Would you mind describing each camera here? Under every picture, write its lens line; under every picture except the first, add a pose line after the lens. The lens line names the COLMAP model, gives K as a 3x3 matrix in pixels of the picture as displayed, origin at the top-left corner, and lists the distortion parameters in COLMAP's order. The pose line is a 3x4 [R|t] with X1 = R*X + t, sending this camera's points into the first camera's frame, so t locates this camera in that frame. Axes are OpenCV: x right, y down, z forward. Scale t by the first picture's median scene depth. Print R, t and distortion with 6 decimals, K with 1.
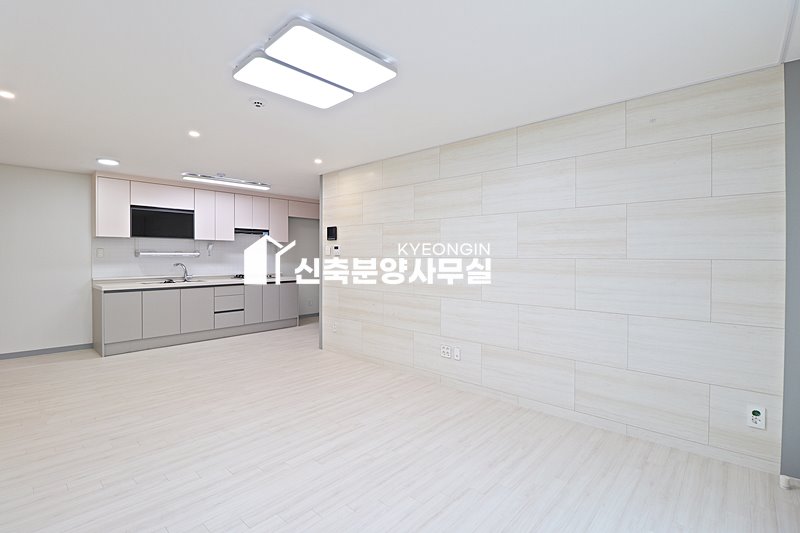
lens RADIAL K [[372.9, 0, 400.6], [0, 372.9, 256.9], [0, 0, 1]] dist [-0.016232, -0.000749]
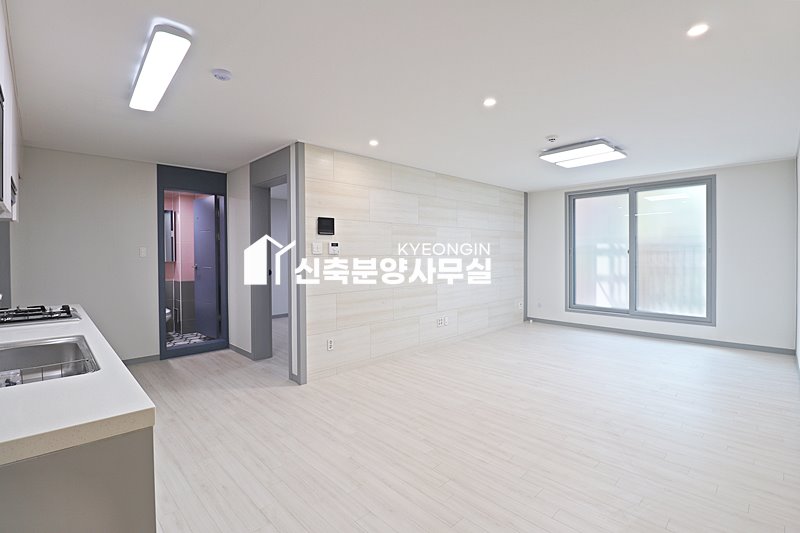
lens RADIAL K [[372.9, 0, 400.6], [0, 372.9, 256.9], [0, 0, 1]] dist [-0.016232, -0.000749]
pose [[0.054241, -0.013443, 0.998437, -0.976435], [0.007846, 0.999884, 0.013036, -0.007565], [-0.998497, 0.007127, 0.054340, 0.820881]]
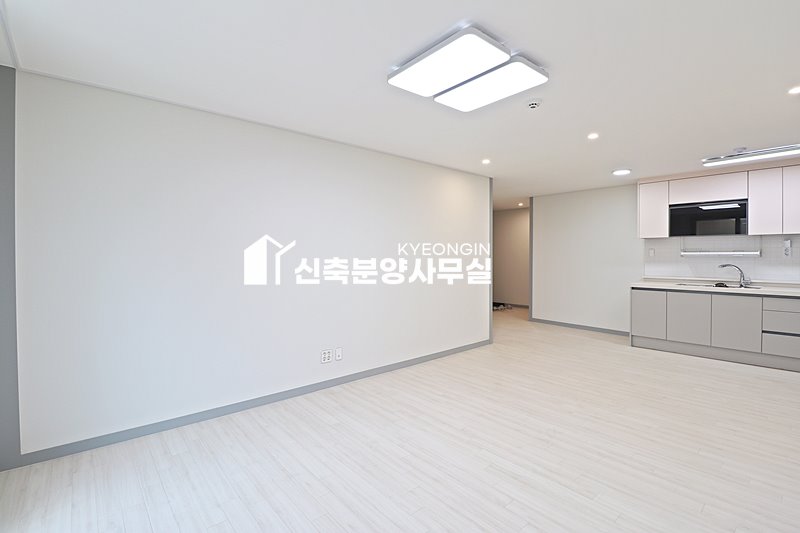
lens RADIAL K [[366.4, 0, 398.8], [0, 366.4, 260.6], [0, 0, 1]] dist [-0.017279, -0.000545]
pose [[-0.116355, 0.012112, -0.993134, 0.358312], [-0.001615, 0.999922, 0.012384, -0.000750], [0.993206, 0.003045, -0.116326, 0.419192]]
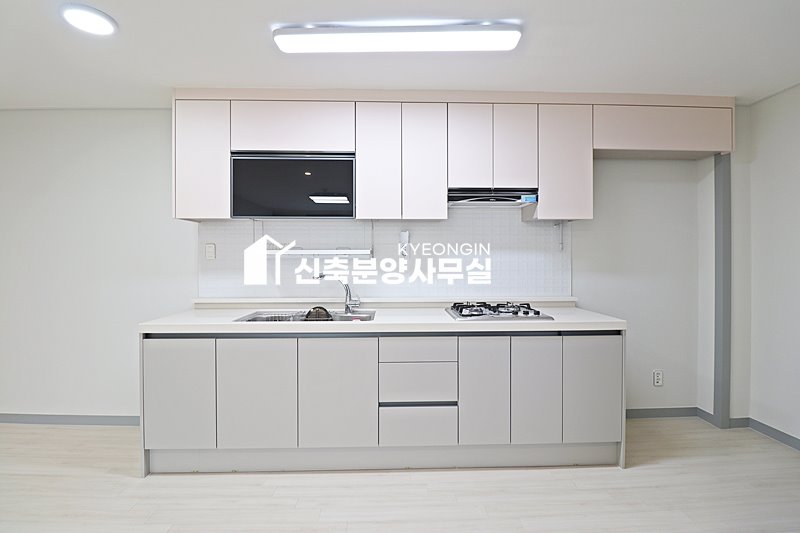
lens RADIAL K [[435.5, 0, 400.0], [0, 435.5, 266.5], [0, 0, 1]] dist [-0.003408, -0.000360]
pose [[0.689705, 0.010328, -0.724016, -0.187010], [-0.002689, 0.999928, 0.011702, 0.002590], [0.724085, -0.006124, 0.689683, 0.831431]]
